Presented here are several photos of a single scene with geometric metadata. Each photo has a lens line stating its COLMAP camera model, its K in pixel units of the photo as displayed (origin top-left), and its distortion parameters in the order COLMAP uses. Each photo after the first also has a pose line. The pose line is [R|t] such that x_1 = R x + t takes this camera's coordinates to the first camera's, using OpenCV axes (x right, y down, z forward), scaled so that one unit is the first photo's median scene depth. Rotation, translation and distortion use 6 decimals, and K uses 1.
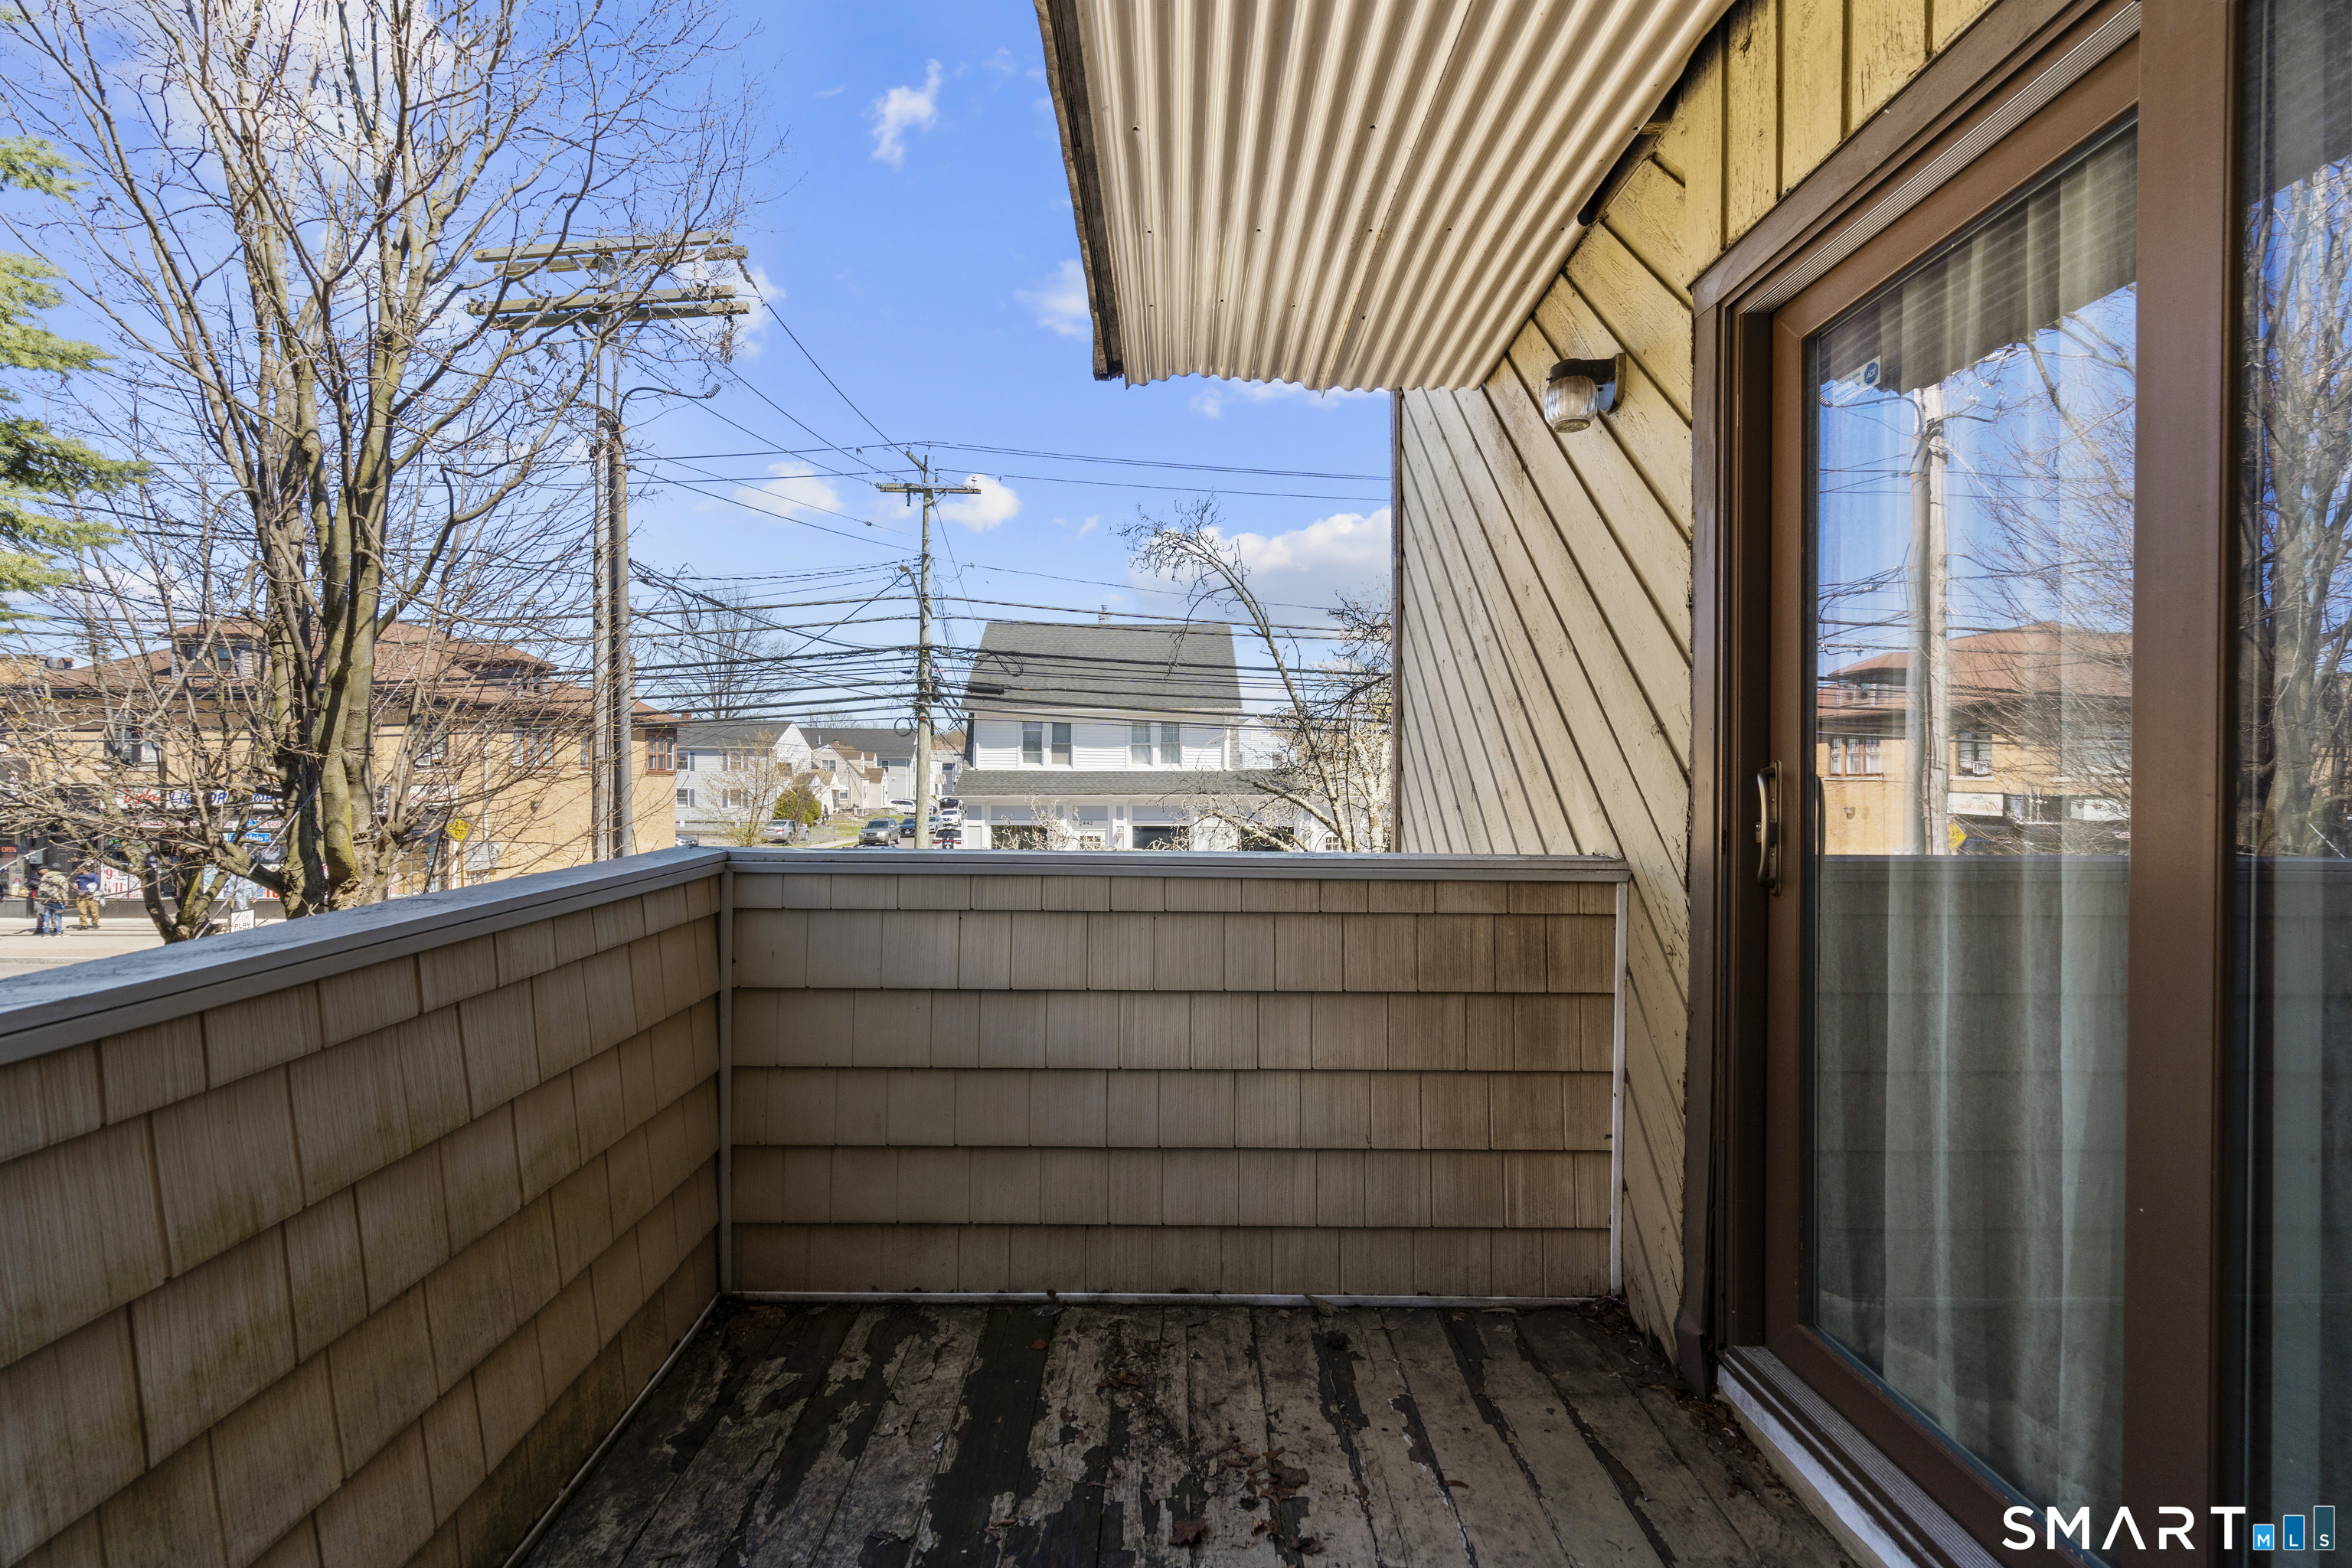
lens RADIAL K [[1068.2, 0, 1186.4], [0, 1068.2, 789.5], [0, 0, 1]] dist [-0.005662, 0.003226]
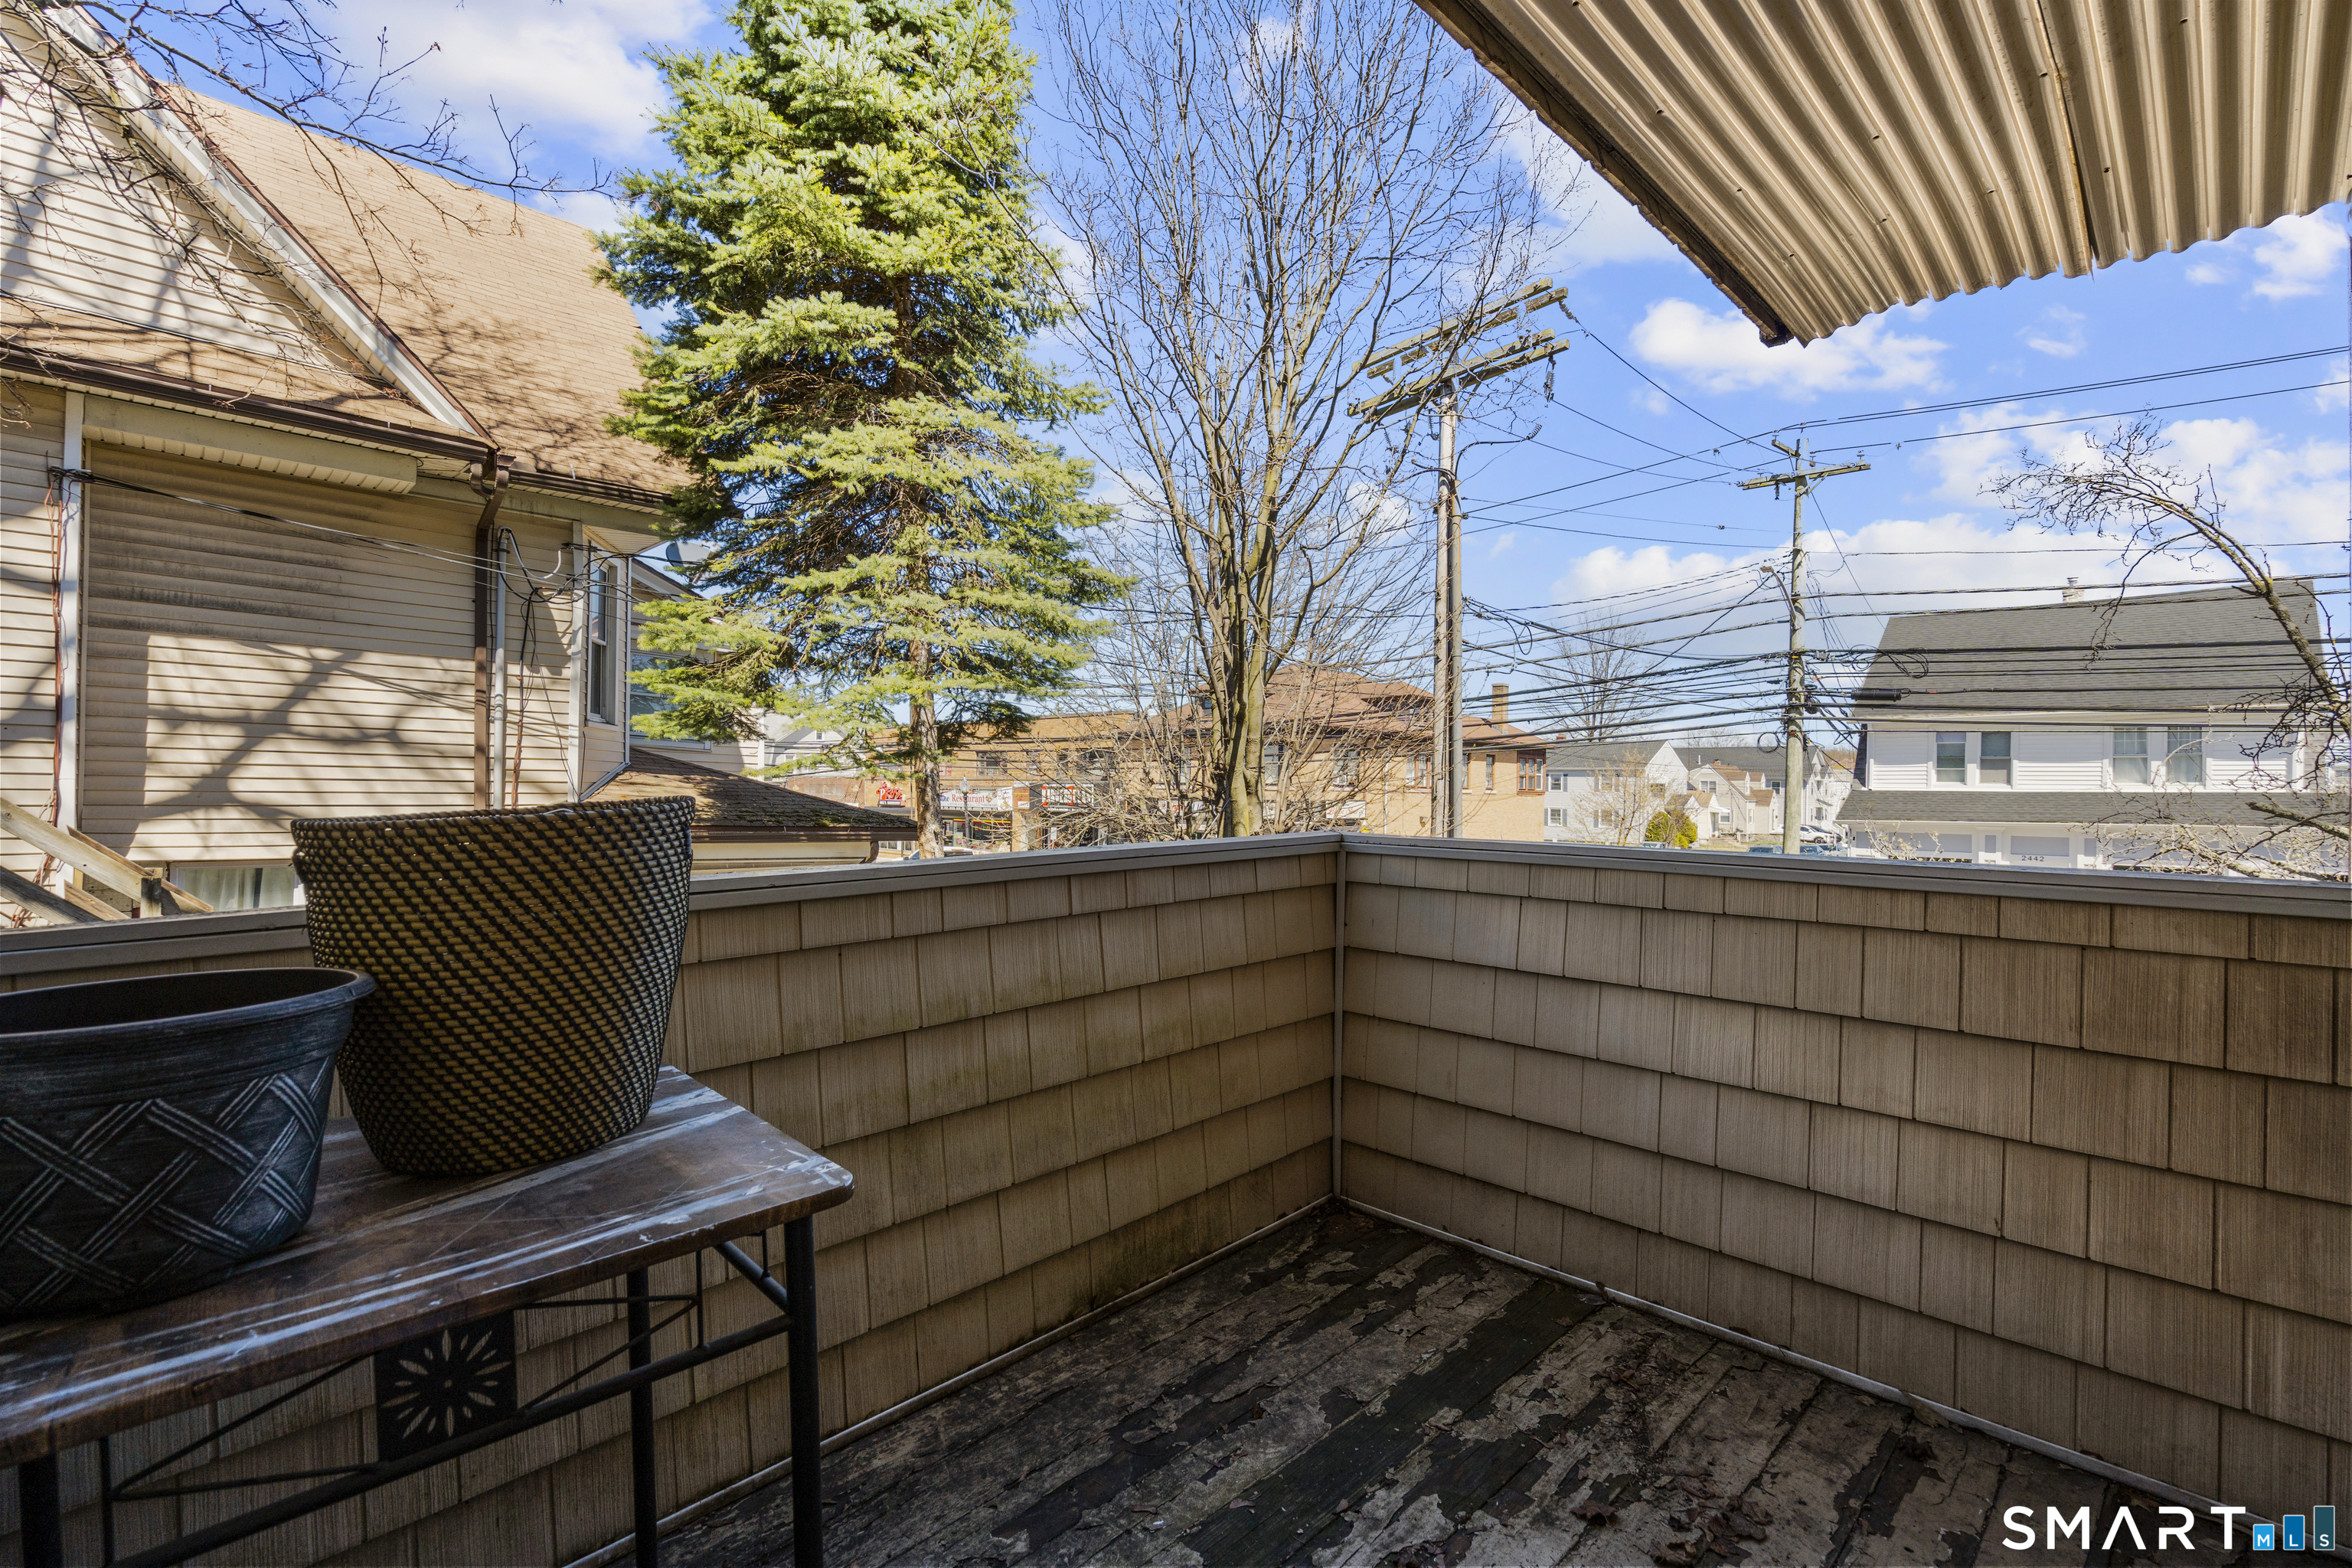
lens RADIAL K [[1068.2, 0, 1163.6], [0, 1068.2, 787.9], [0, 0, 1]] dist [-0.005662, 0.003226]
pose [[0.692833, 0.001691, -0.721096, 0.310235], [-0.017653, 0.999737, -0.014616, 0.025808], [0.720882, 0.022857, 0.692681, -0.002460]]
